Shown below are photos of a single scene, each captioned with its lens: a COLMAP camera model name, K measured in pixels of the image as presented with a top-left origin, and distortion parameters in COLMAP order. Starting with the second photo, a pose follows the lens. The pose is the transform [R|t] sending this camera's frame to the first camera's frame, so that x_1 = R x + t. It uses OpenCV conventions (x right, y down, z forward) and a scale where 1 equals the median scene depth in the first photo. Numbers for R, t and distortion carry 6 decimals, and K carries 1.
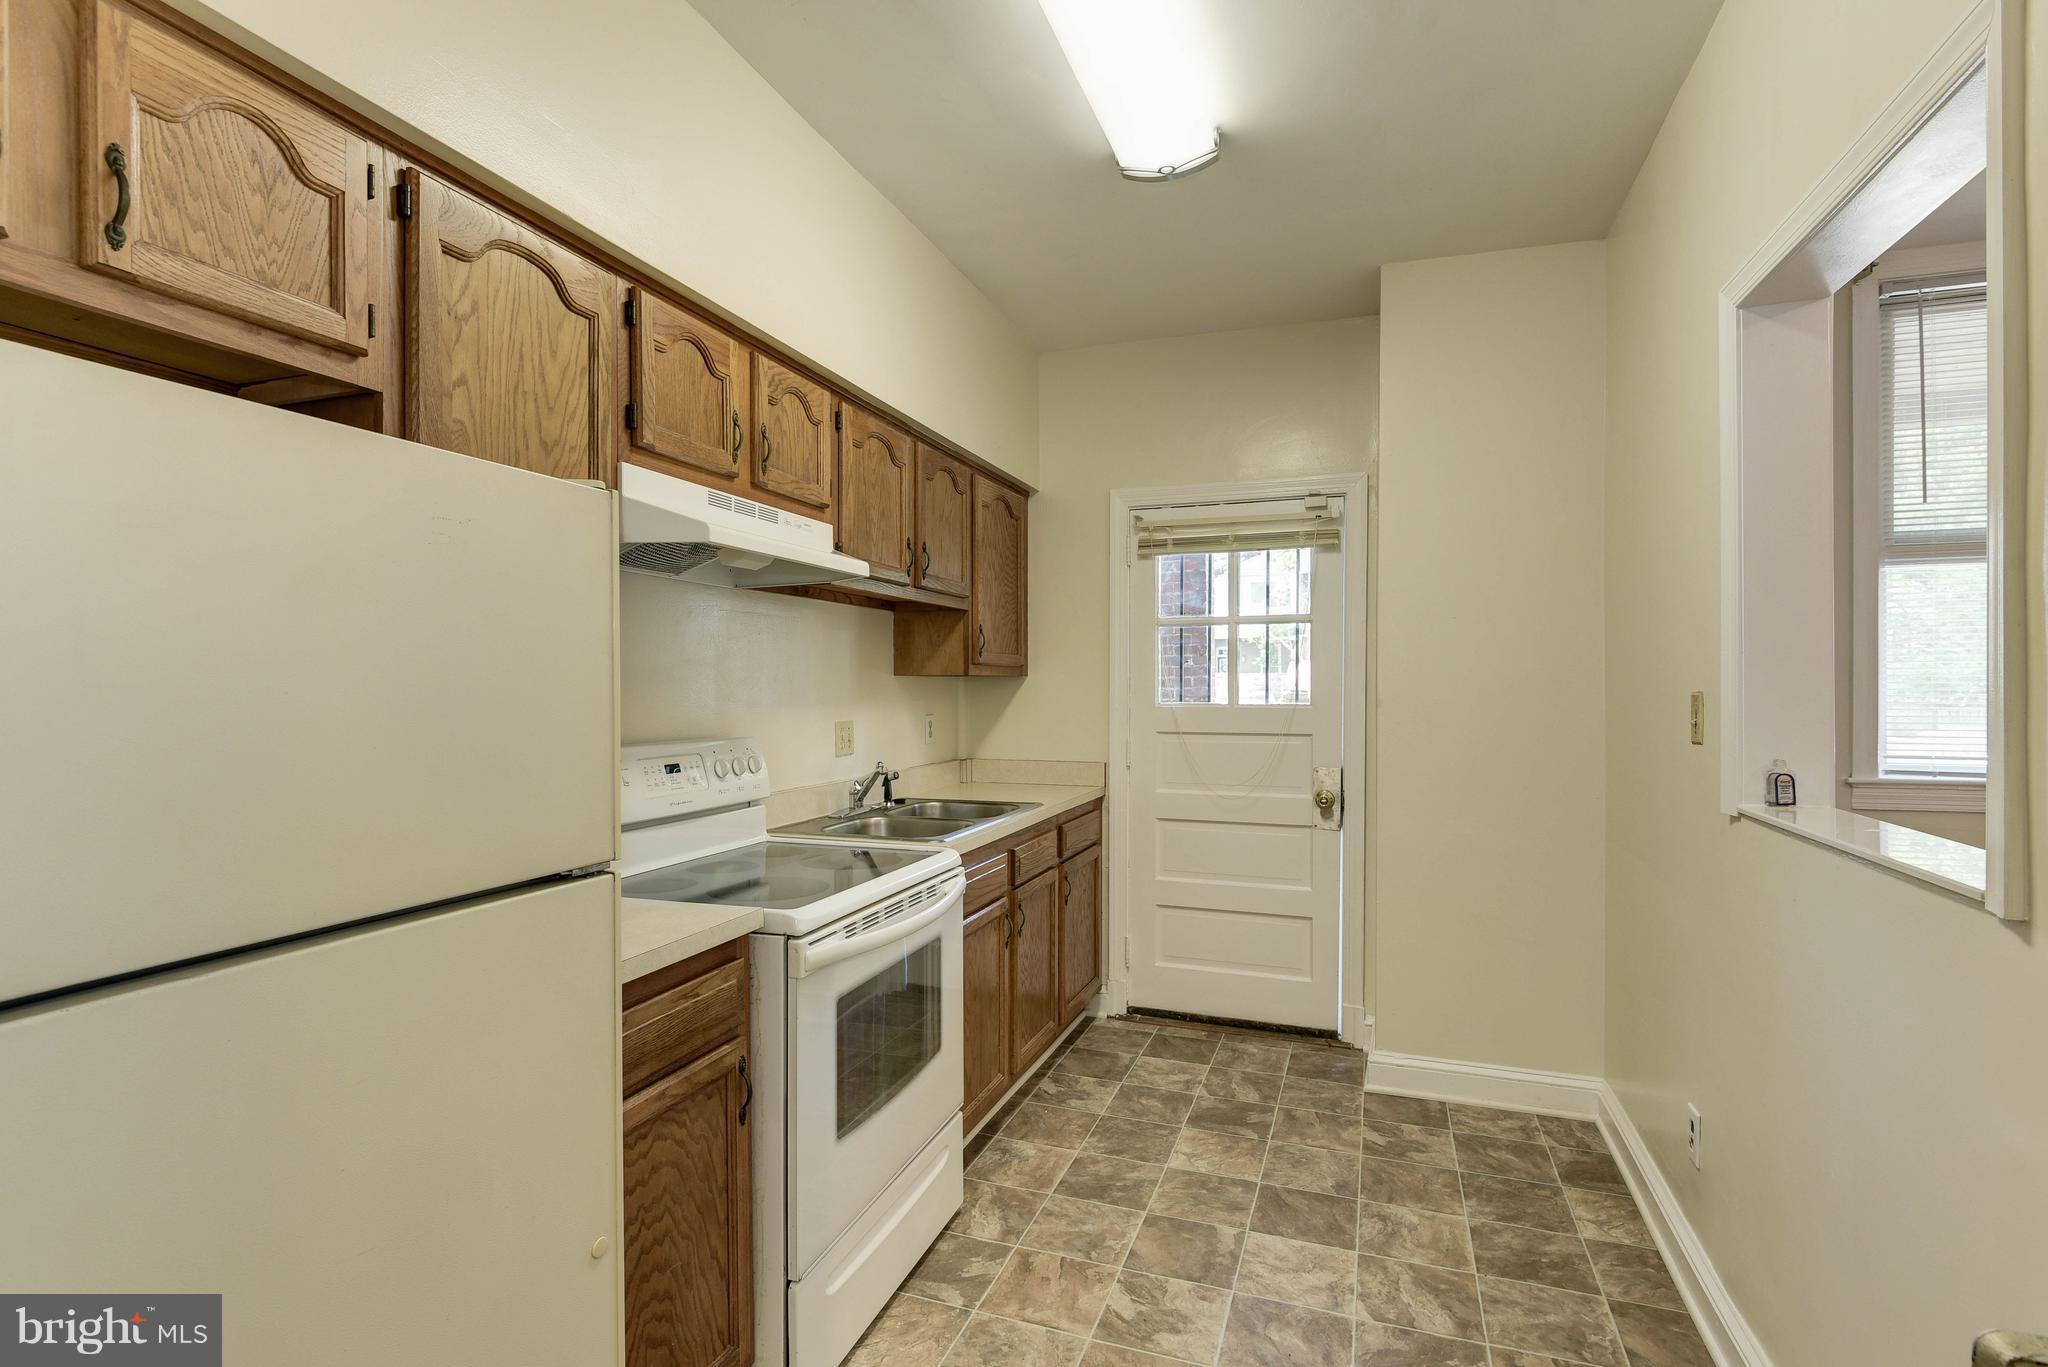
lens RADIAL K [[919.8, 0, 1024.0], [0, 919.8, 683.5], [0, 0, 1]] dist [0.001104, -0.000257]
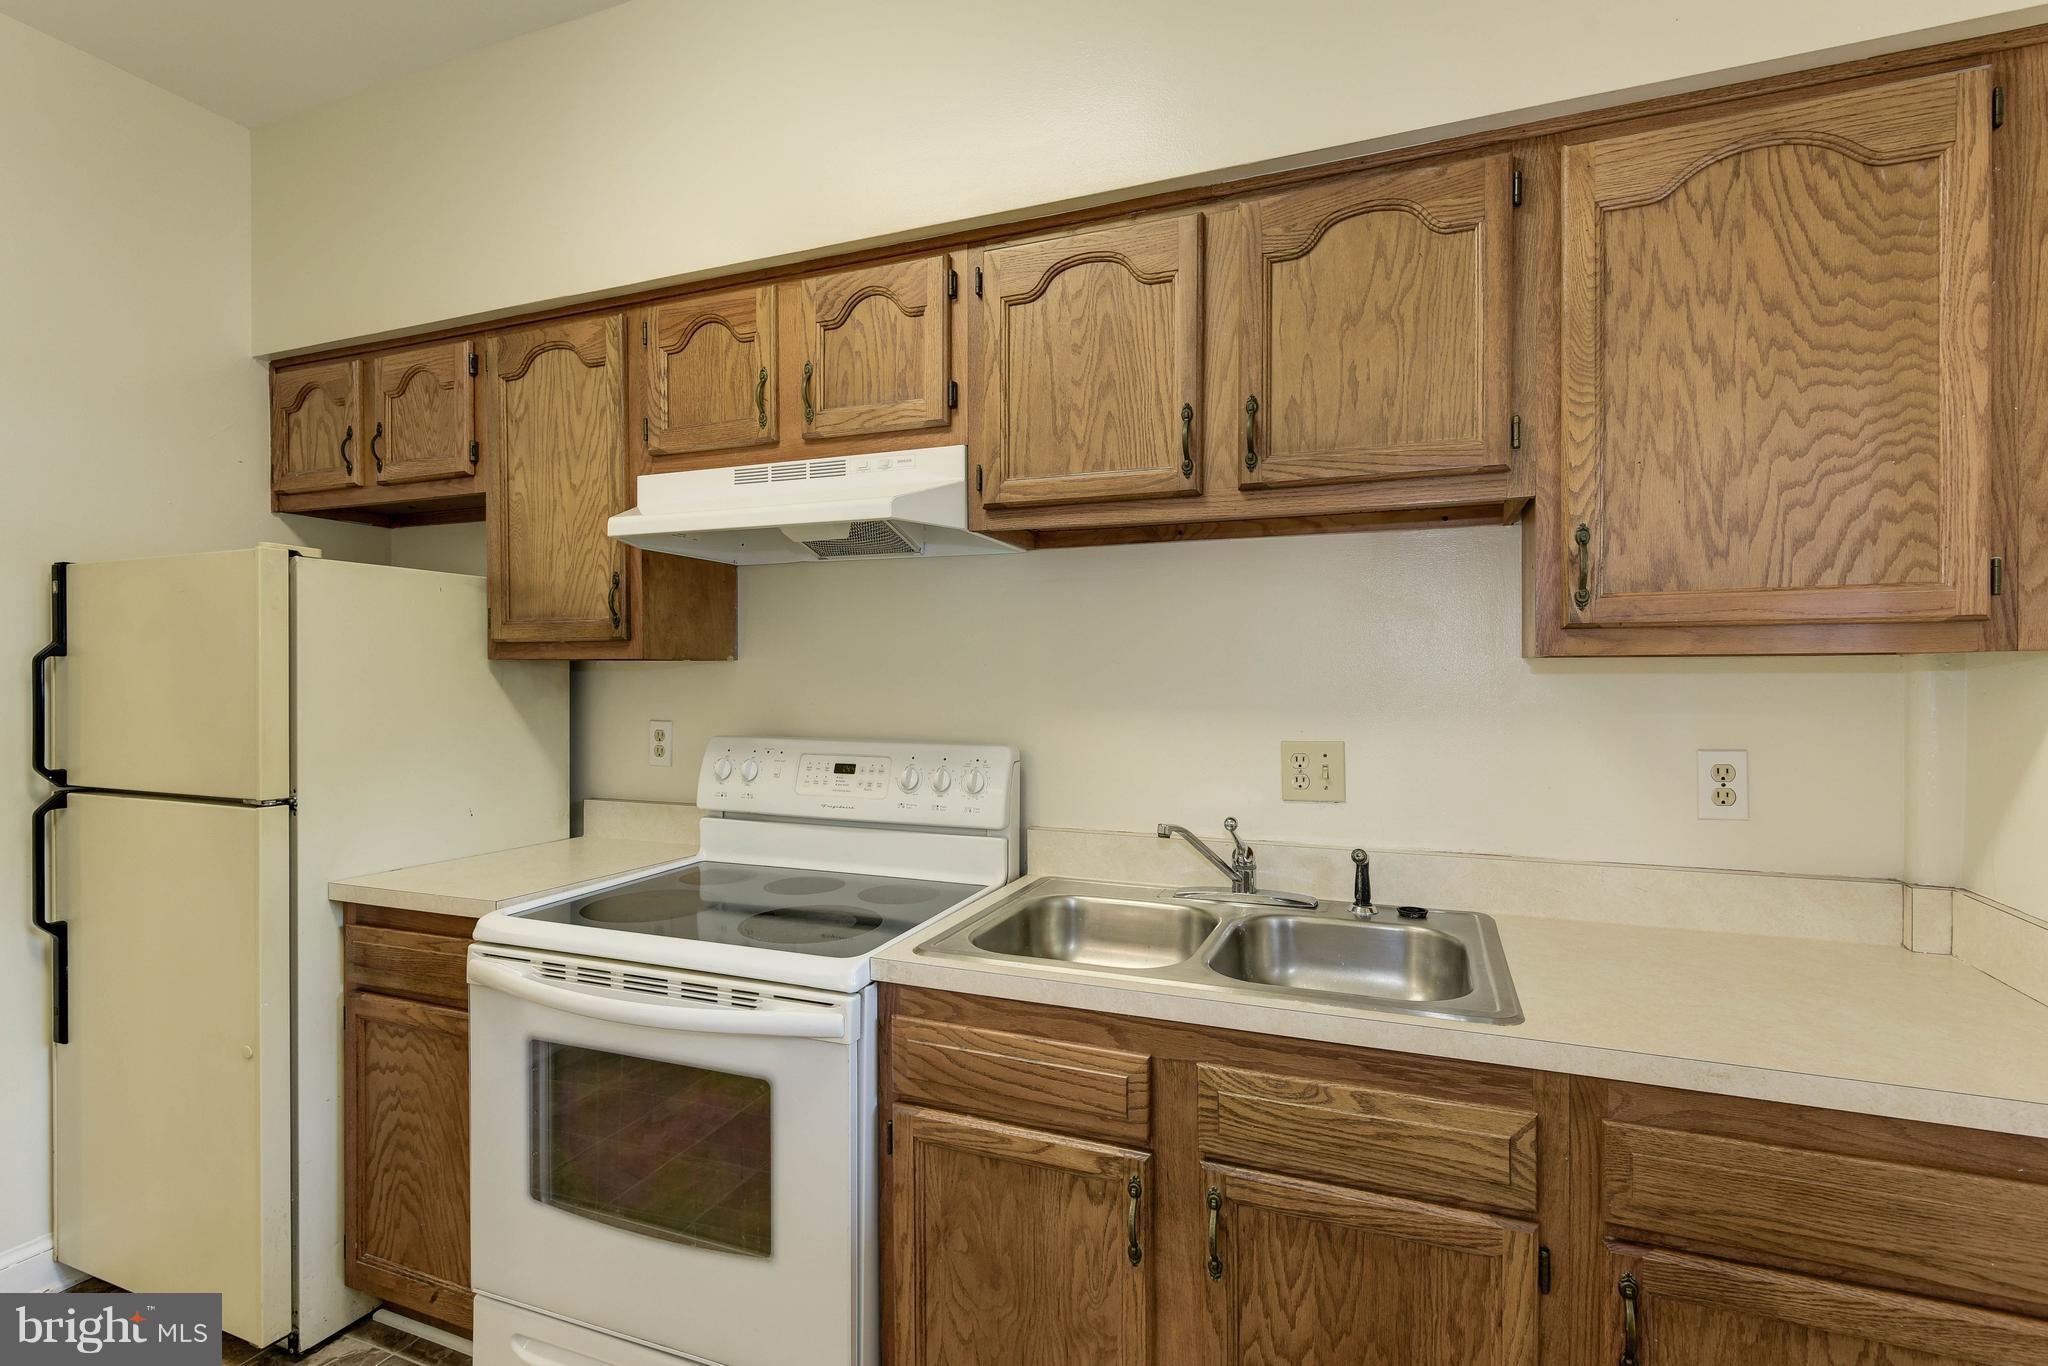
lens RADIAL K [[919.8, 0, 1024.0], [0, 919.8, 683.0], [0, 0, 1]] dist [0.001104, -0.000257]
pose [[-0.002964, 0.013512, -0.999904, 0.553632], [0.003669, 0.999902, 0.013501, -0.005387], [0.999989, -0.003629, -0.003014, 1.217376]]
